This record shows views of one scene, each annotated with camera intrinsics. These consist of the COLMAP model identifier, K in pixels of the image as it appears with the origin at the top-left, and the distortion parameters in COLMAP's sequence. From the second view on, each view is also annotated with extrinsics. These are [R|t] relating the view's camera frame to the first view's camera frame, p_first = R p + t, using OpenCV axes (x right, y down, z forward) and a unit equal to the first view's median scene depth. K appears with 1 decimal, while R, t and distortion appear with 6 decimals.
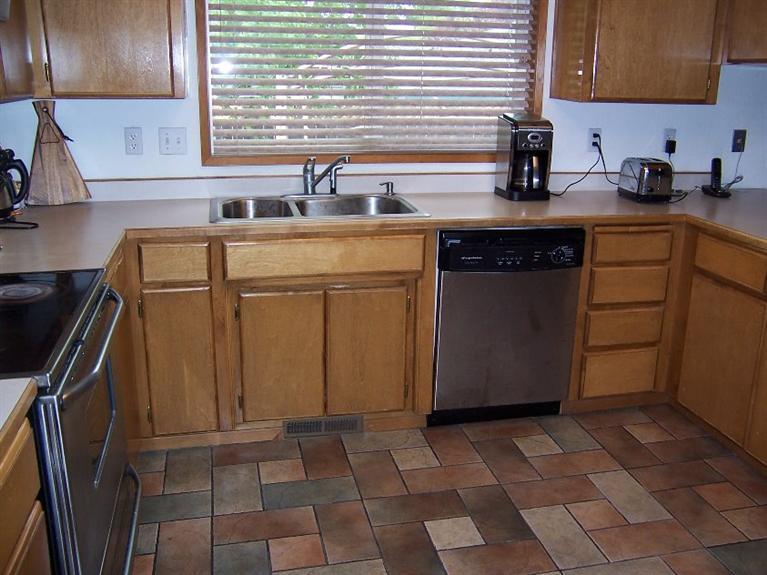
lens RADIAL K [[761.1, 0, 383.5], [0, 761.1, 287.5], [0, 0, 1]] dist [-0.131543, 0.151824]
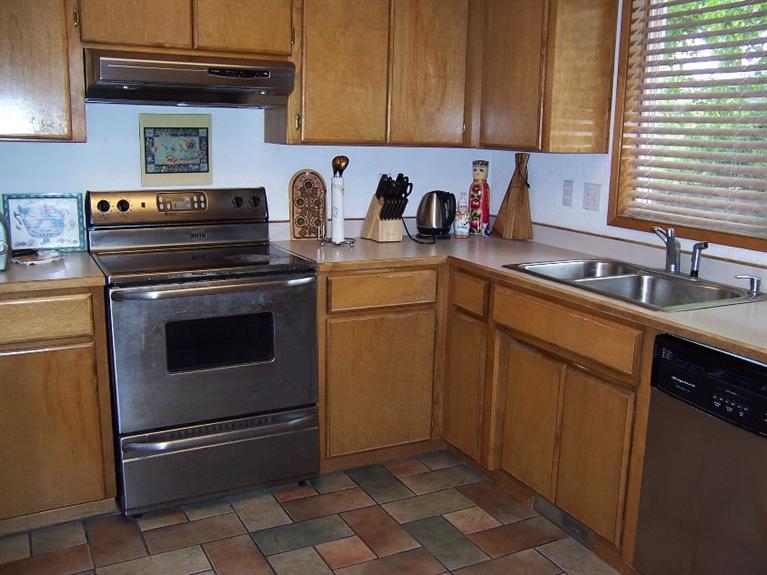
lens RADIAL K [[761.1, 0, 383.5], [0, 761.1, 287.5], [0, 0, 1]] dist [-0.131543, 0.151824]
pose [[0.245418, 0.184049, -0.951786, 0.653252], [-0.275380, 0.954602, 0.113587, -0.117712], [0.929482, 0.234226, 0.284960, 0.482901]]
